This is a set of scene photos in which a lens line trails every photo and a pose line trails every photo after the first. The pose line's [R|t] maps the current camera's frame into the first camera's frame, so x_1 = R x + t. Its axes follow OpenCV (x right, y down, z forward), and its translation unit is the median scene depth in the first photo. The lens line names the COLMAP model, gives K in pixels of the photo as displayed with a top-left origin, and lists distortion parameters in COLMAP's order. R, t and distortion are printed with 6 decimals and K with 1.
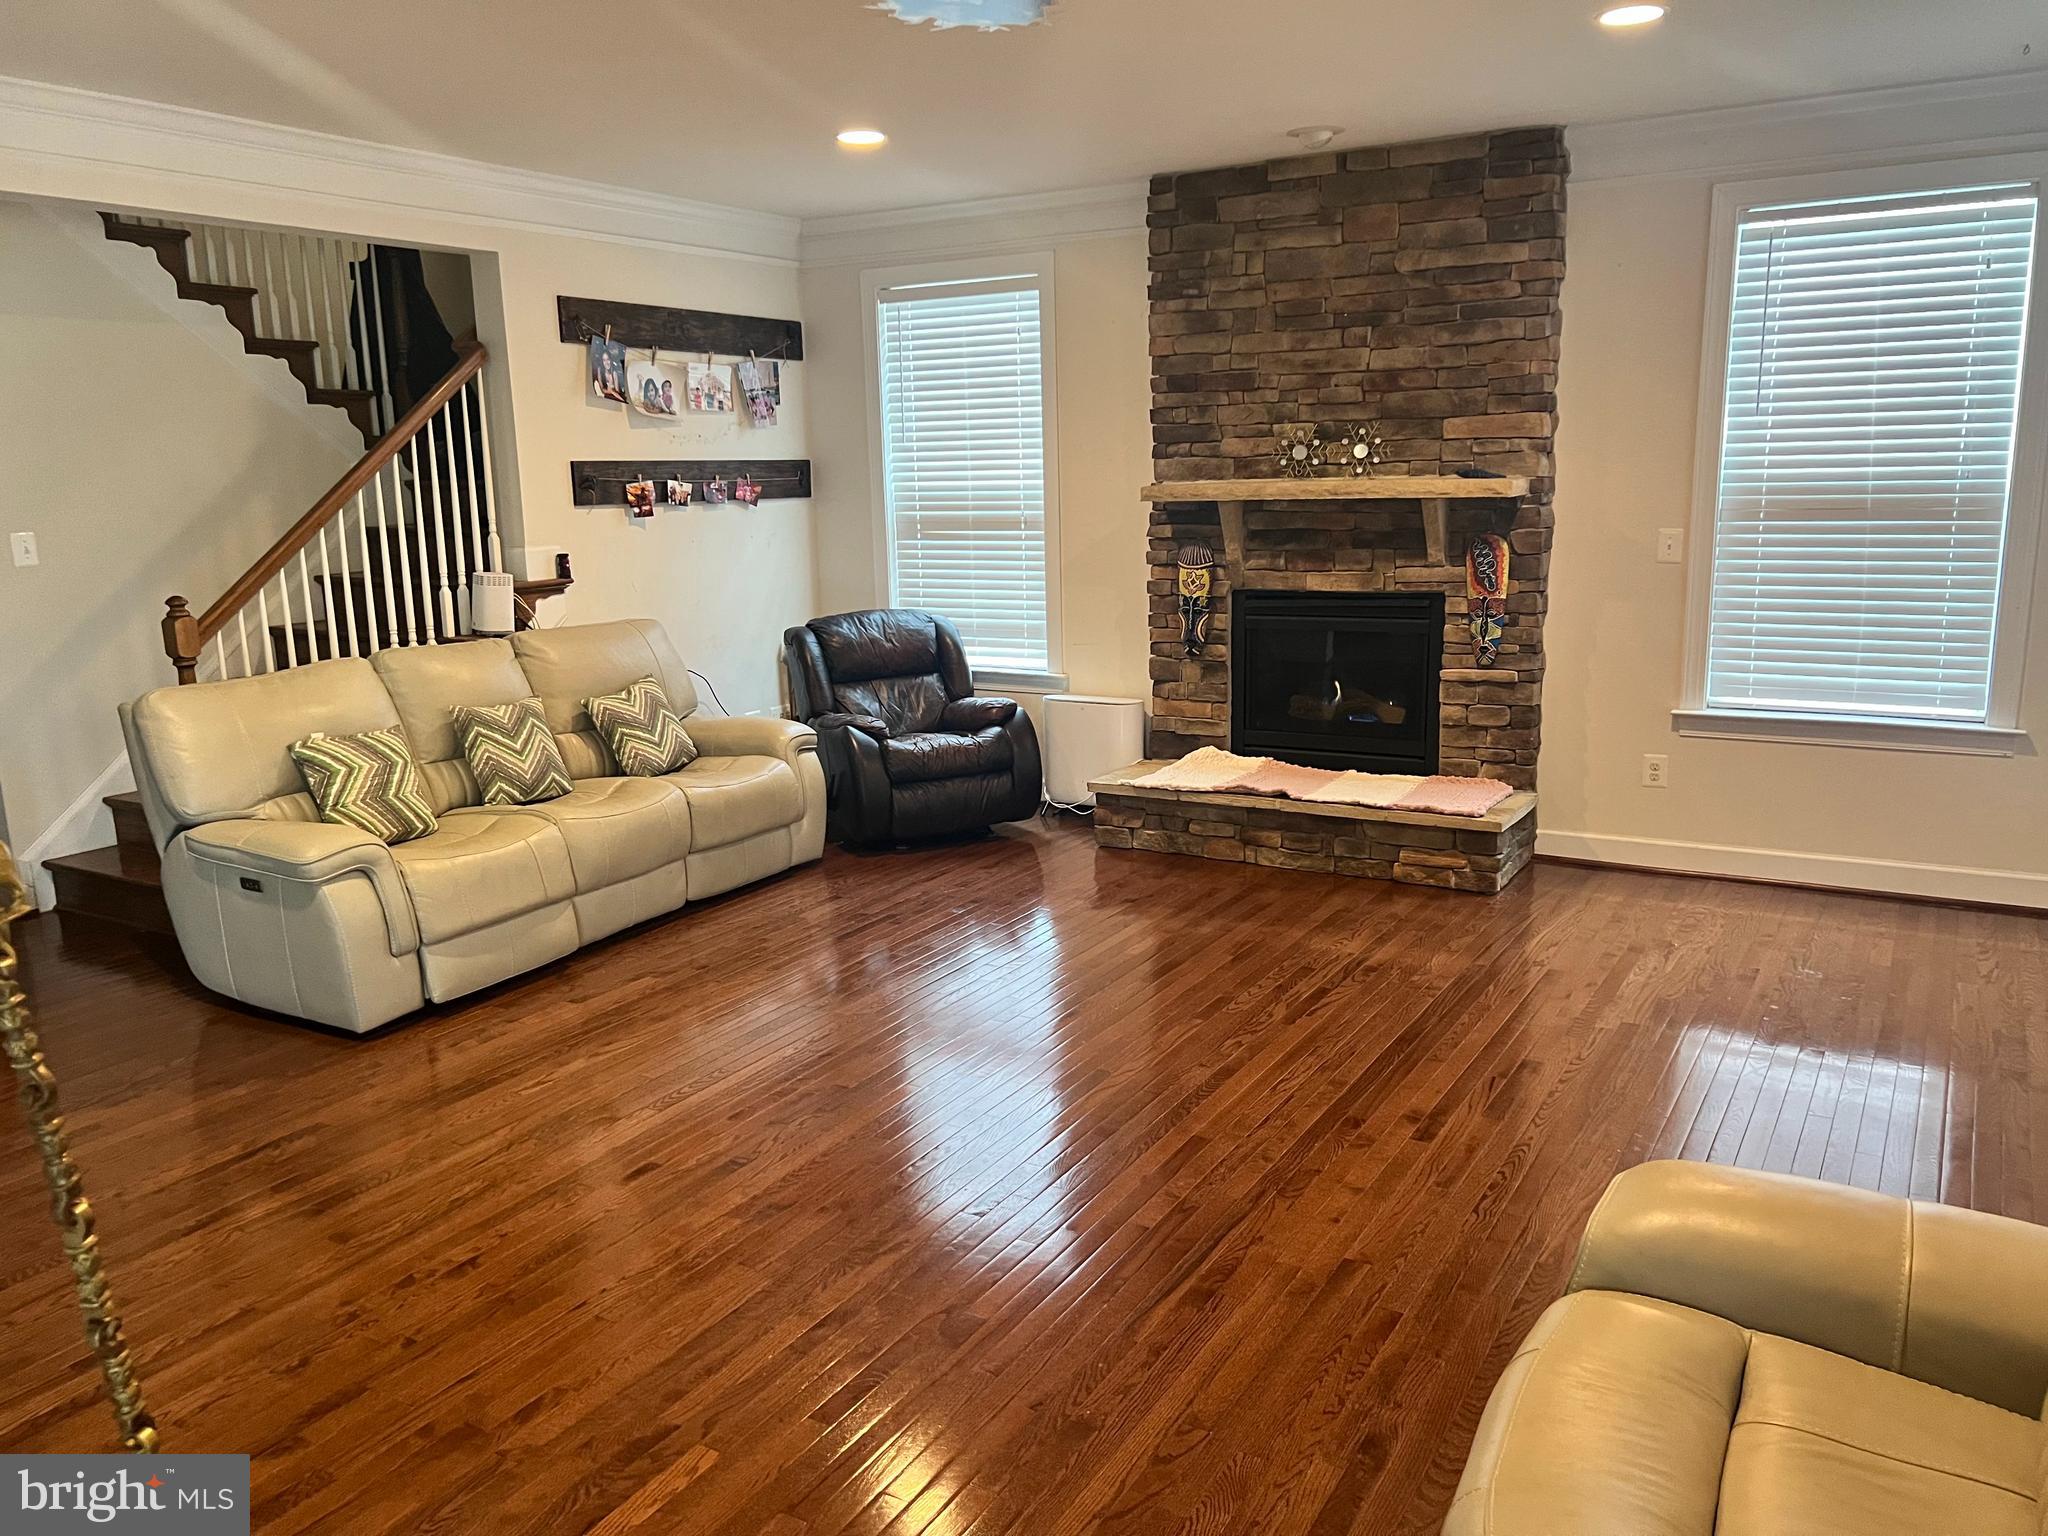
lens RADIAL K [[1535.7, 0, 1040.4], [0, 1535.7, 783.5], [0, 0, 1]] dist [0.026641, -0.029281]
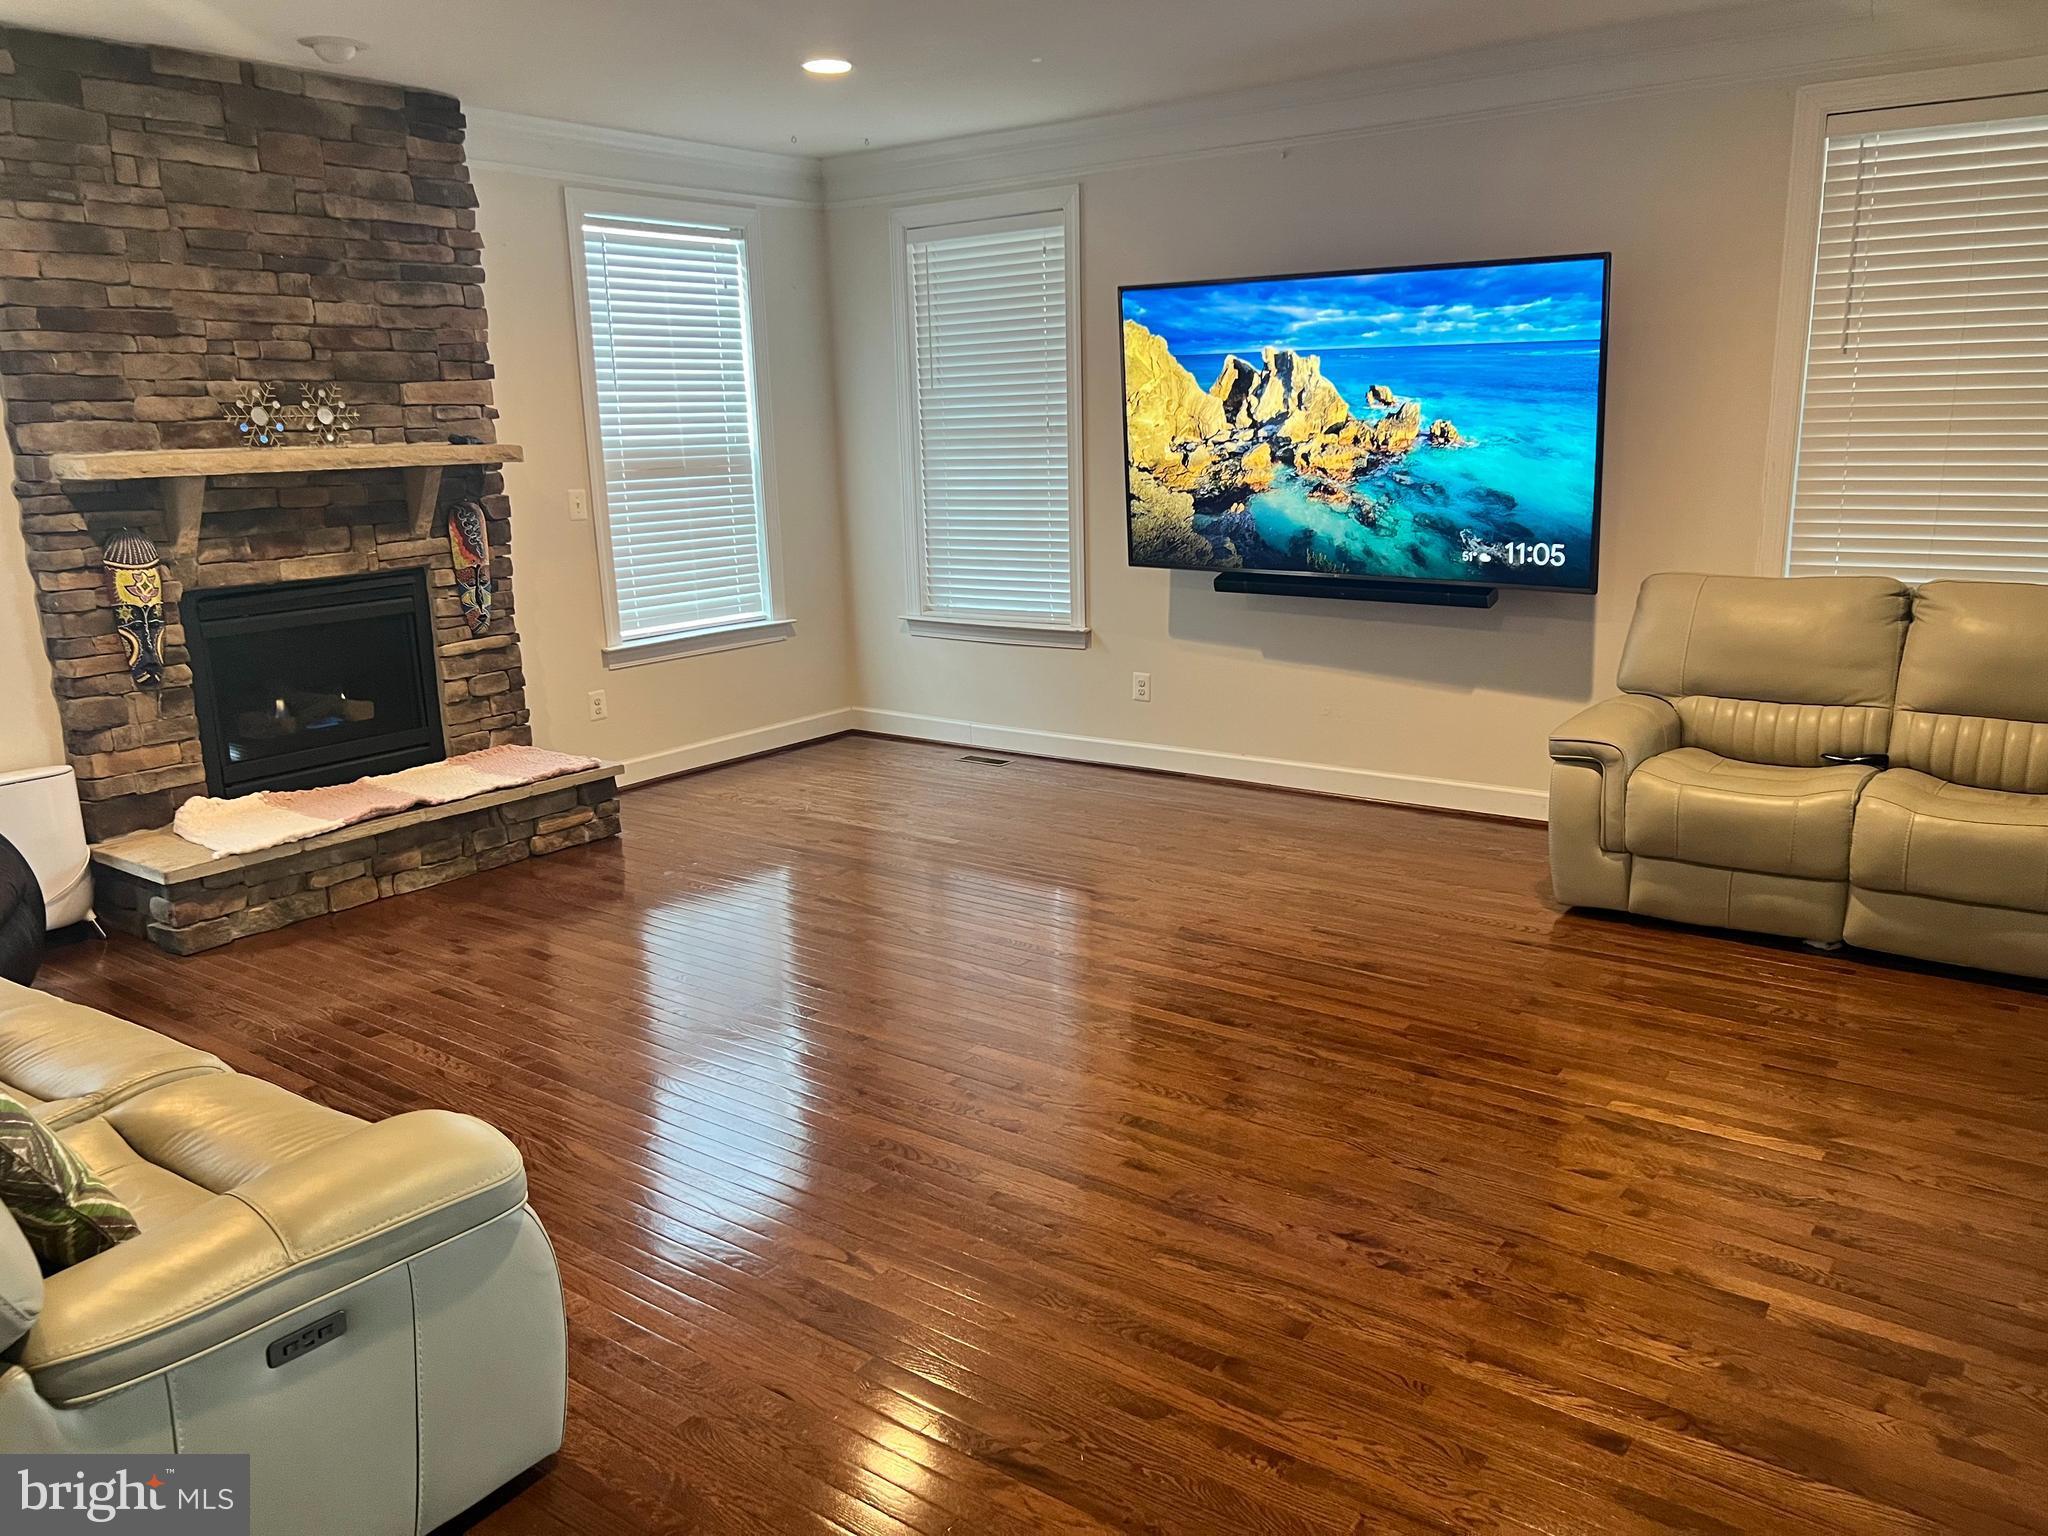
lens RADIAL K [[1535.7, 0, 1038.4], [0, 1535.7, 764.0], [0, 0, 1]] dist [0.026641, -0.029281]
pose [[0.101791, -0.200235, 0.974446, -0.653102], [0.222127, 0.959378, 0.173935, -0.088661], [-0.969690, 0.198745, 0.142134, 0.523131]]
